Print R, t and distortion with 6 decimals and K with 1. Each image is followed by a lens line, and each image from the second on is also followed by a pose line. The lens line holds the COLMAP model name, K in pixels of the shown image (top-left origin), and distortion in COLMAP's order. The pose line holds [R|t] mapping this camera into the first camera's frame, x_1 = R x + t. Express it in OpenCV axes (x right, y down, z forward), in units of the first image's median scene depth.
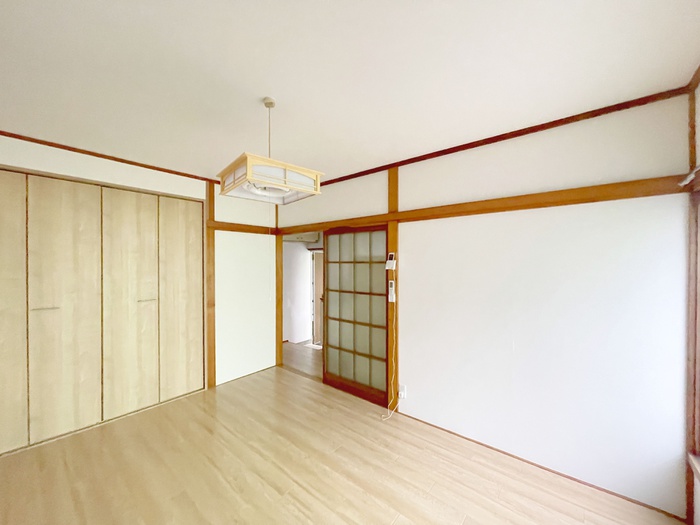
lens RADIAL K [[279.4, 0, 337.4], [0, 279.4, 261.5], [0, 0, 1]] dist [-0.004060, -0.000004]
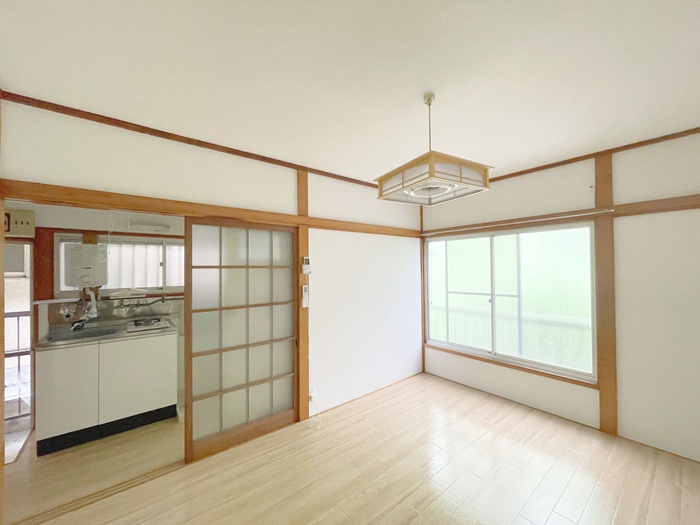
lens RADIAL K [[279.4, 0, 351.2], [0, 279.4, 265.6], [0, 0, 1]] dist [-0.004060, -0.000004]
pose [[0.187491, 0.012788, 0.982183, -0.716309], [0.008813, 0.999853, -0.014700, 0.014343], [-0.982227, 0.011412, 0.187351, 0.639642]]
